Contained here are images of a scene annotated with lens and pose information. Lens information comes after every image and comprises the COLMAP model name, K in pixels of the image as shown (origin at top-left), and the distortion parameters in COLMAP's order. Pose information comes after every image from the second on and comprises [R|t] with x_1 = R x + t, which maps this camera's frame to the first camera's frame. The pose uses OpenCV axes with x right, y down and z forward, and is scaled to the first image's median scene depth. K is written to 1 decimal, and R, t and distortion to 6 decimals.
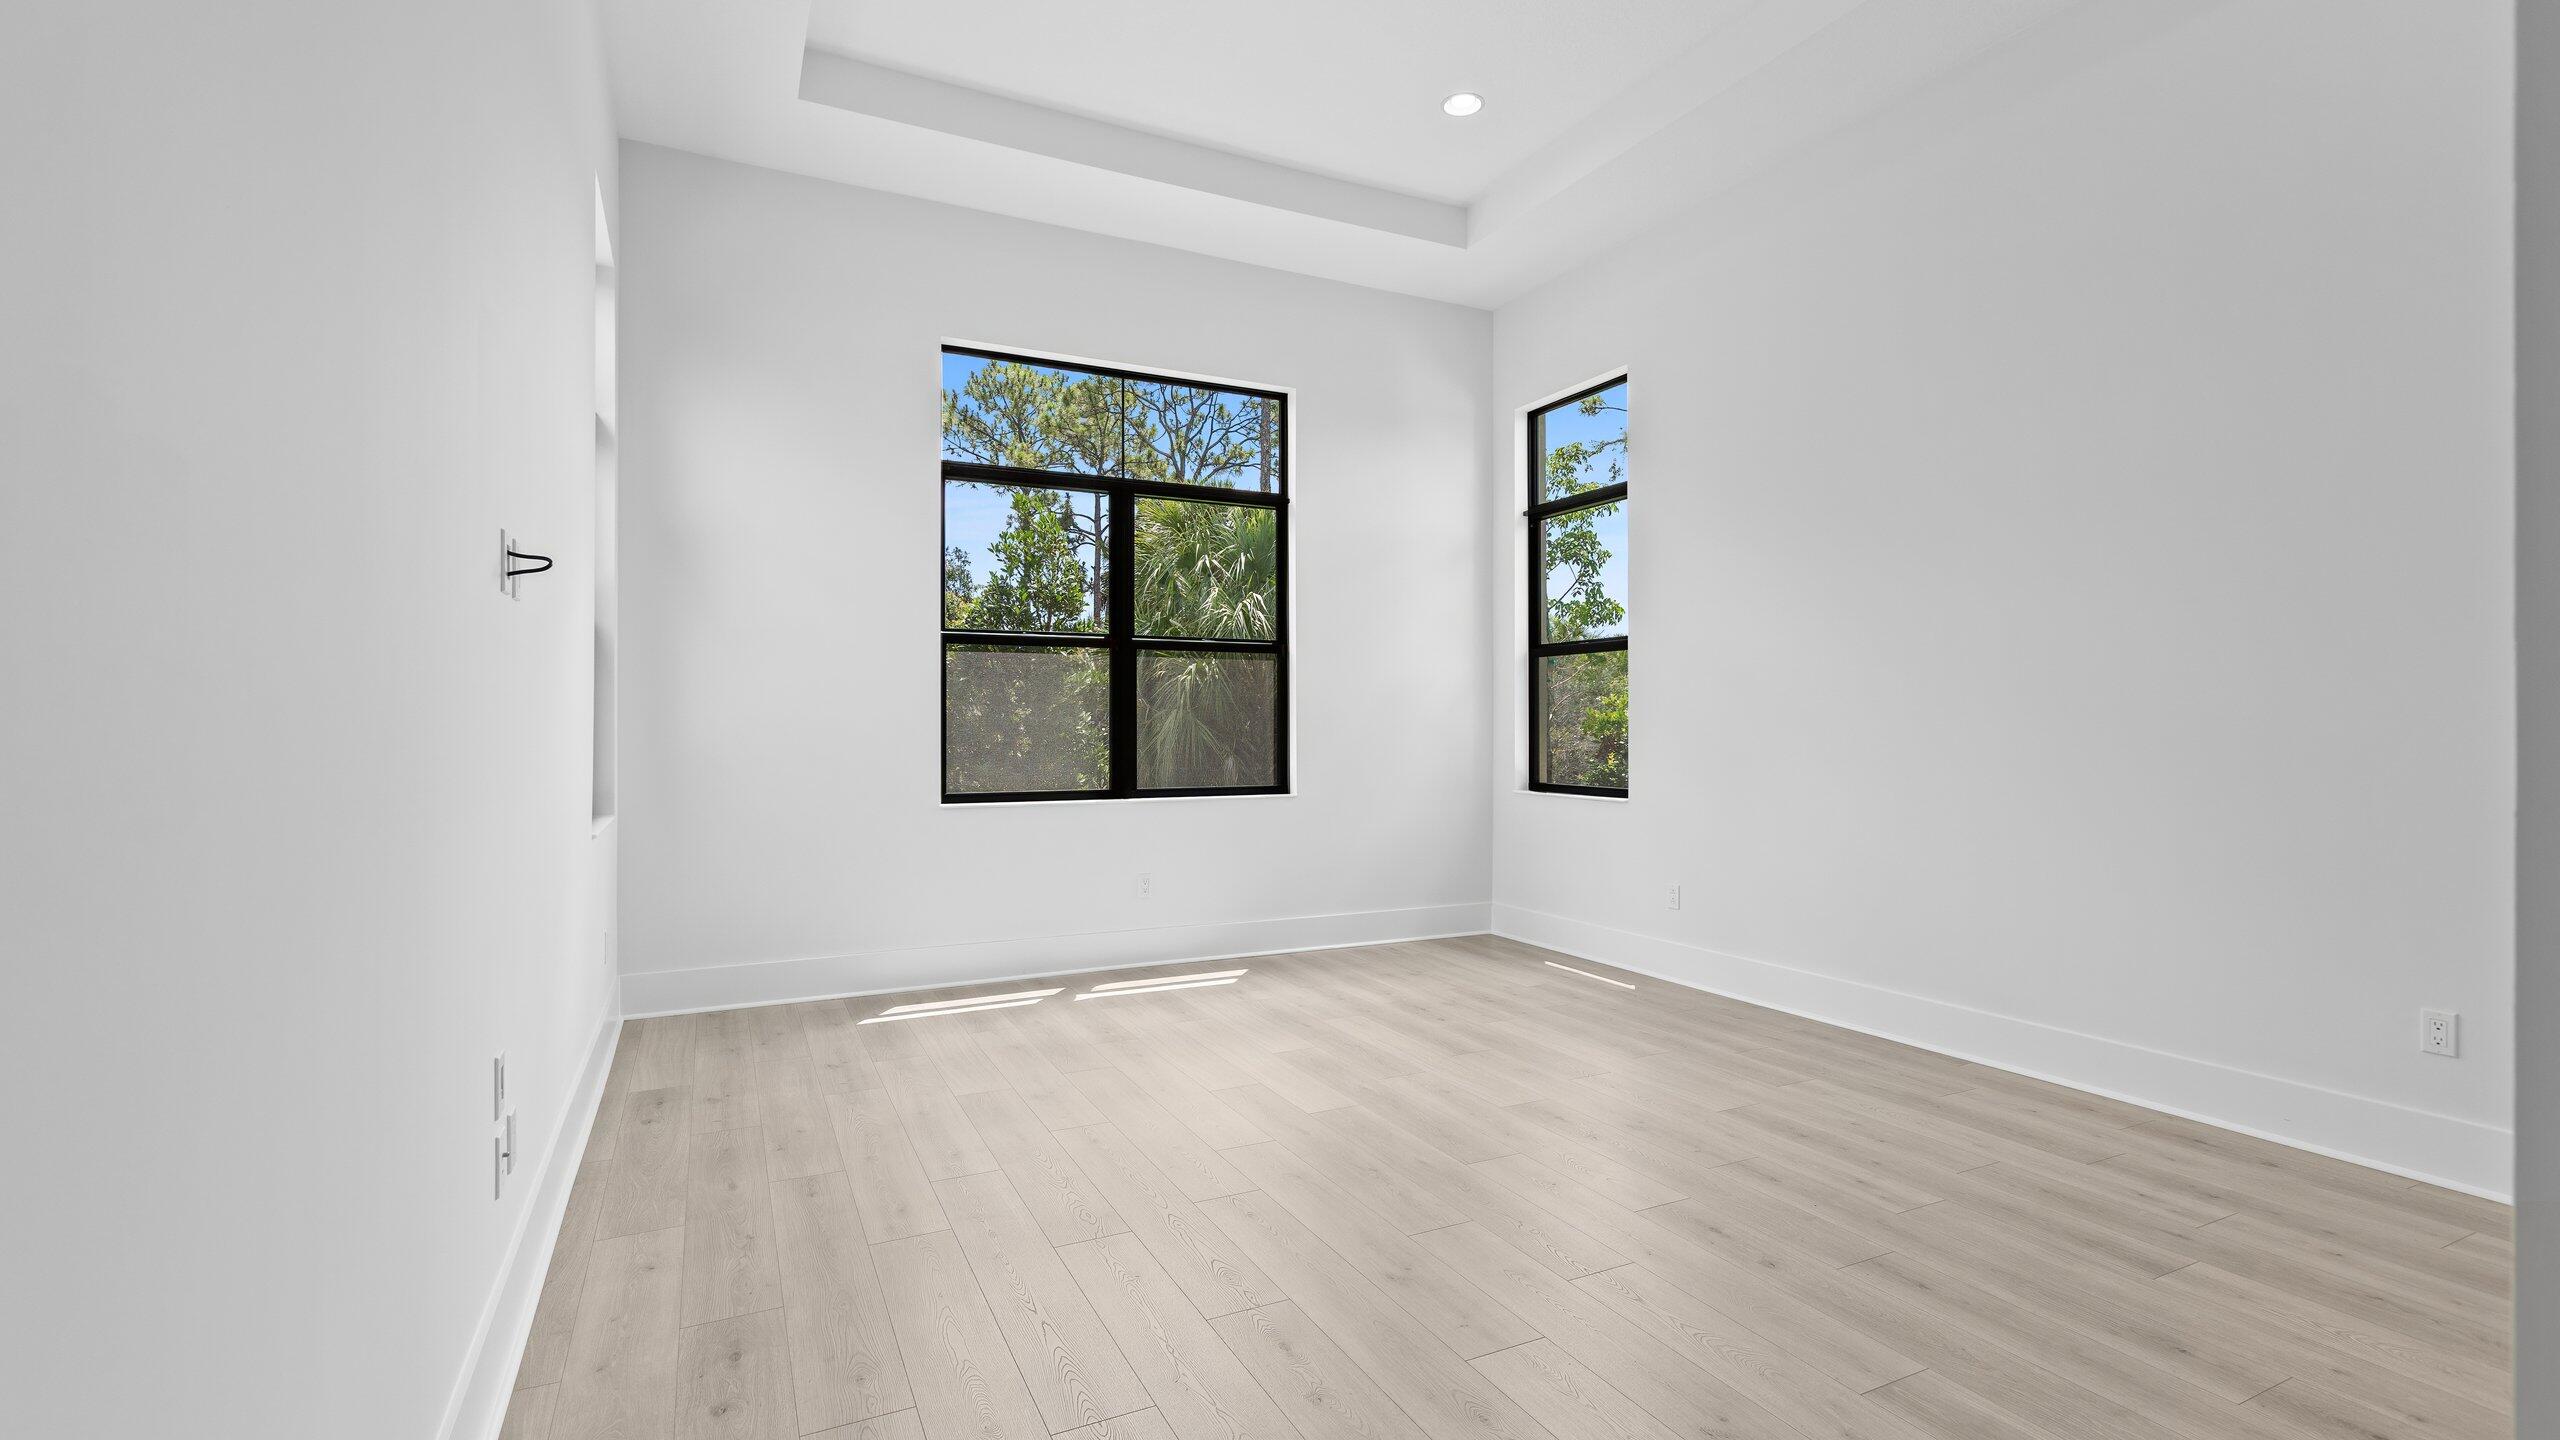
lens RADIAL K [[1135.7, 0, 1273.4], [0, 1135.7, 723.5], [0, 0, 1]] dist [0.000419, -0.000358]
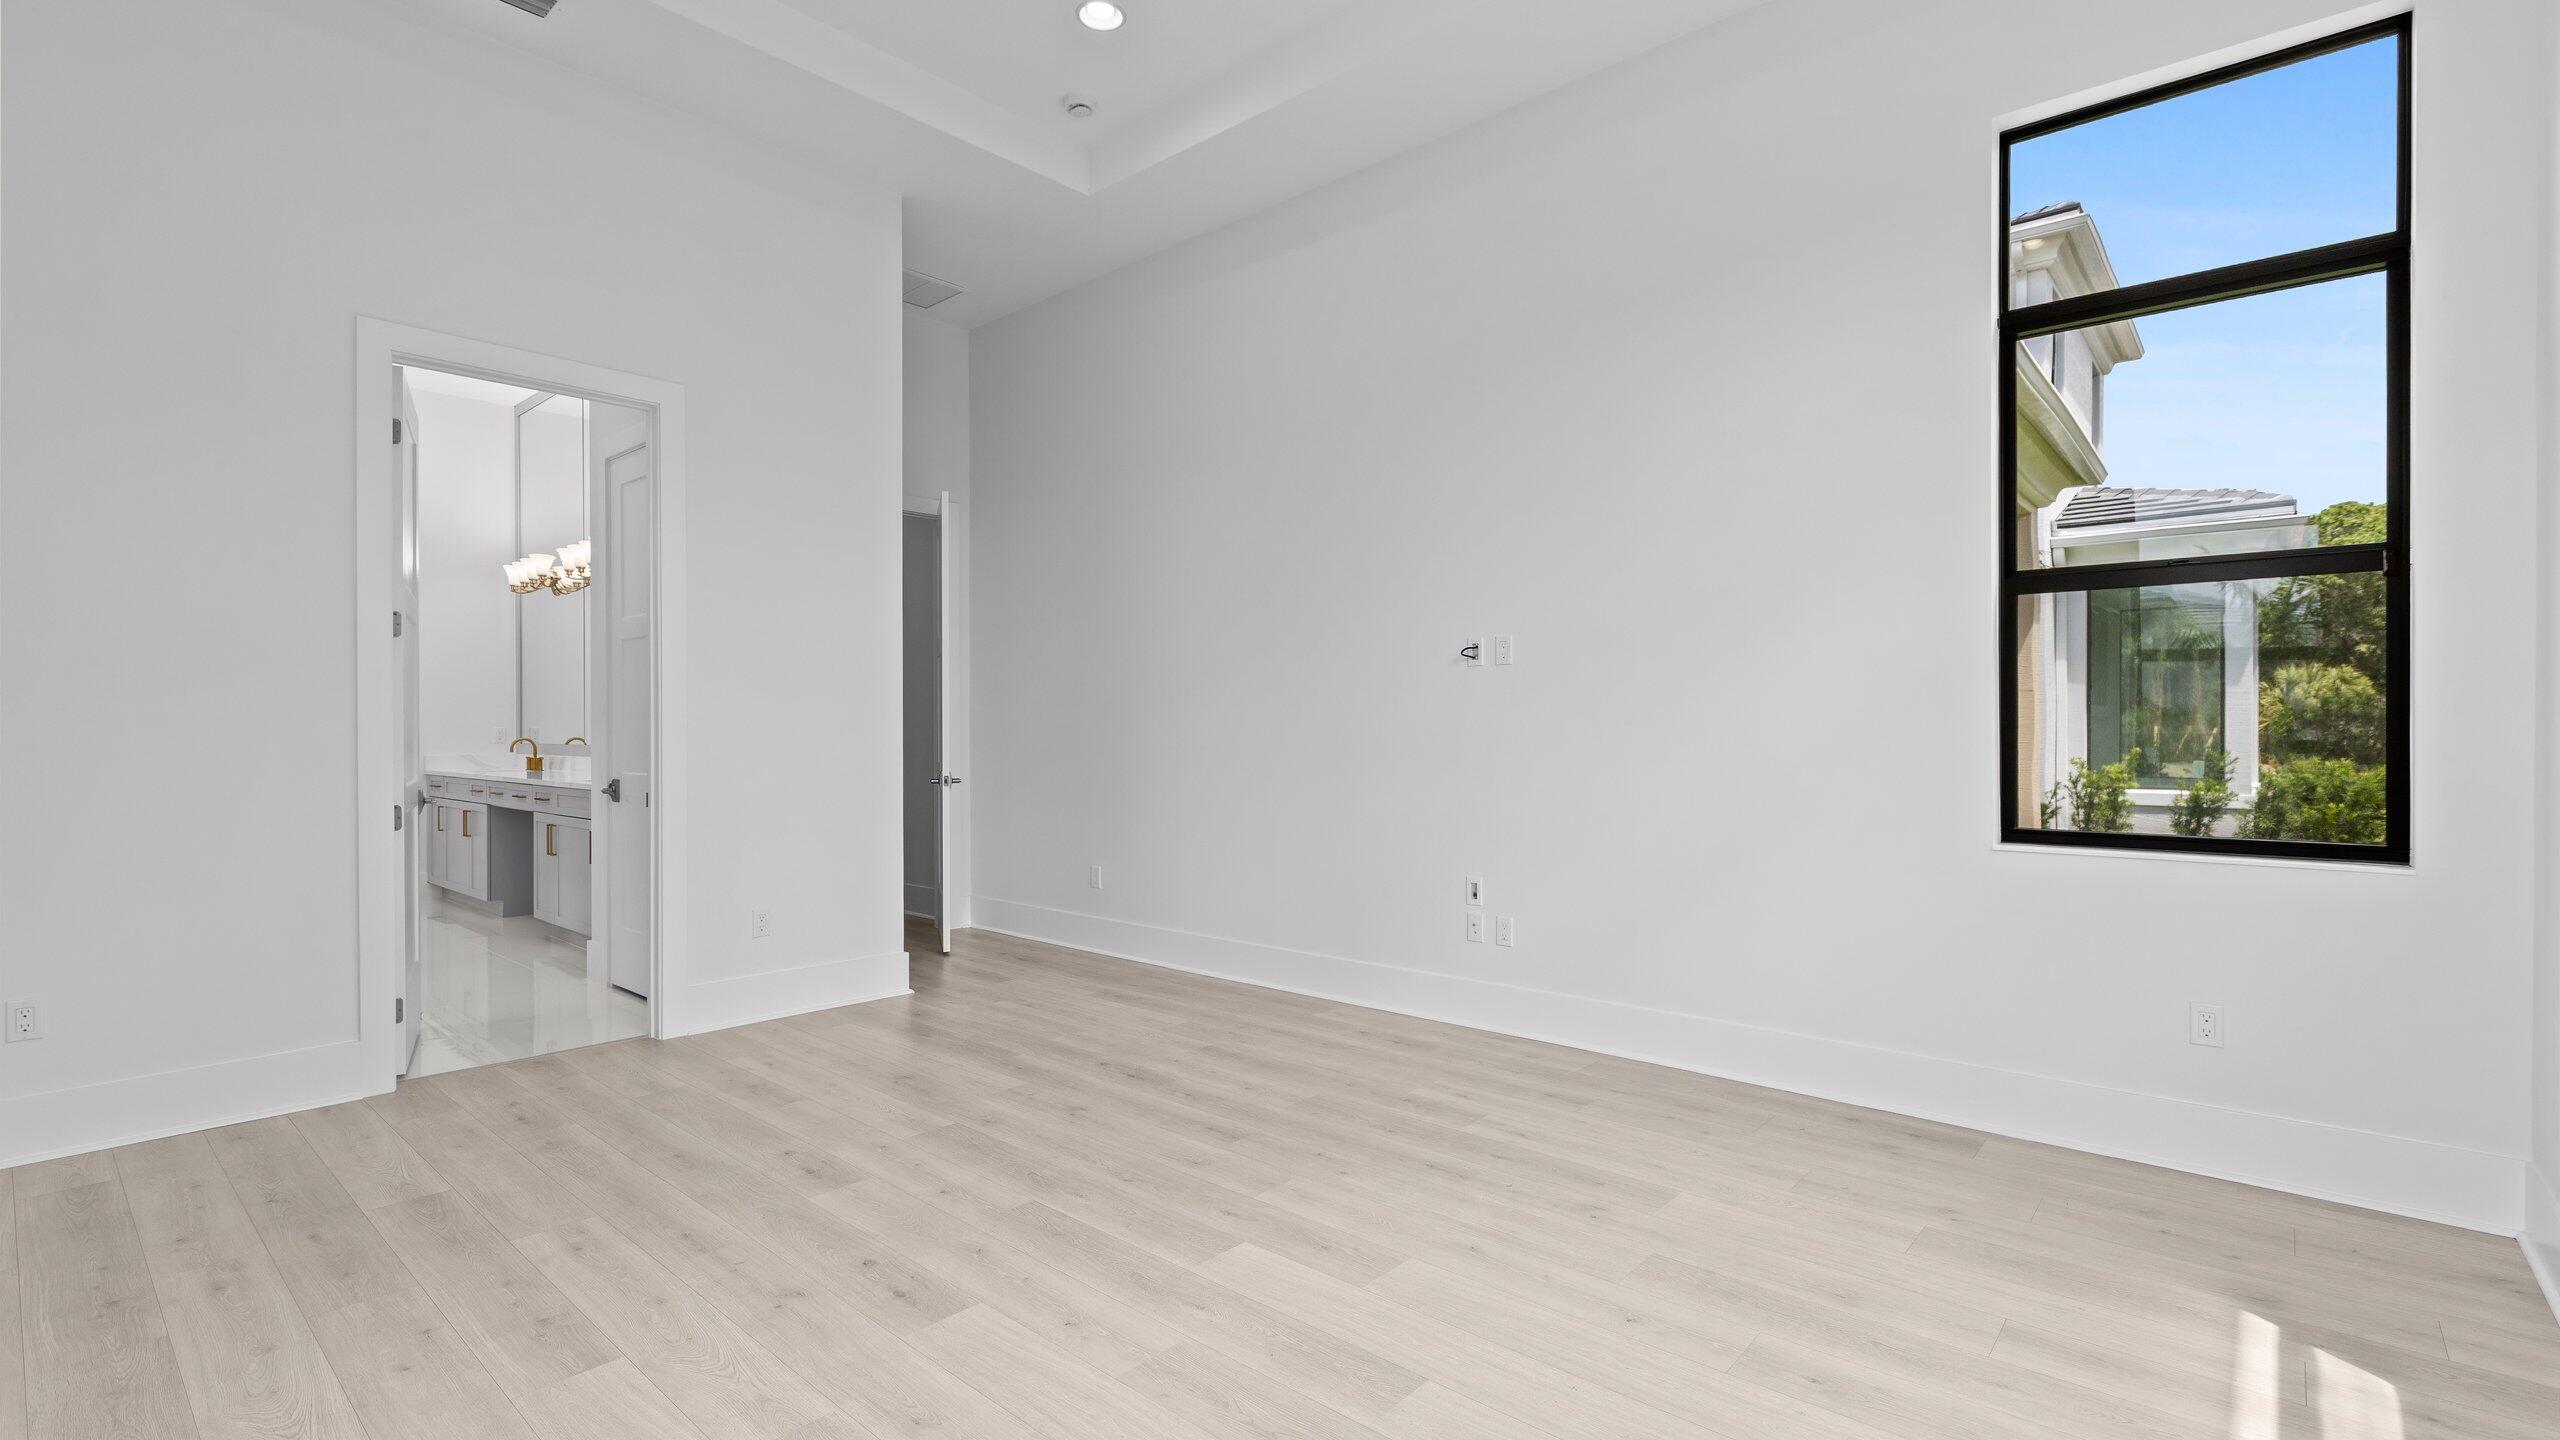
lens RADIAL K [[1135.7, 0, 1273.4], [0, 1135.7, 723.5], [0, 0, 1]] dist [0.000419, -0.000358]
pose [[-0.925169, -0.000374, -0.379556, 0.366117], [0.002361, 0.999974, -0.006741, 0.006442], [0.379549, -0.007133, -0.925144, 2.083029]]
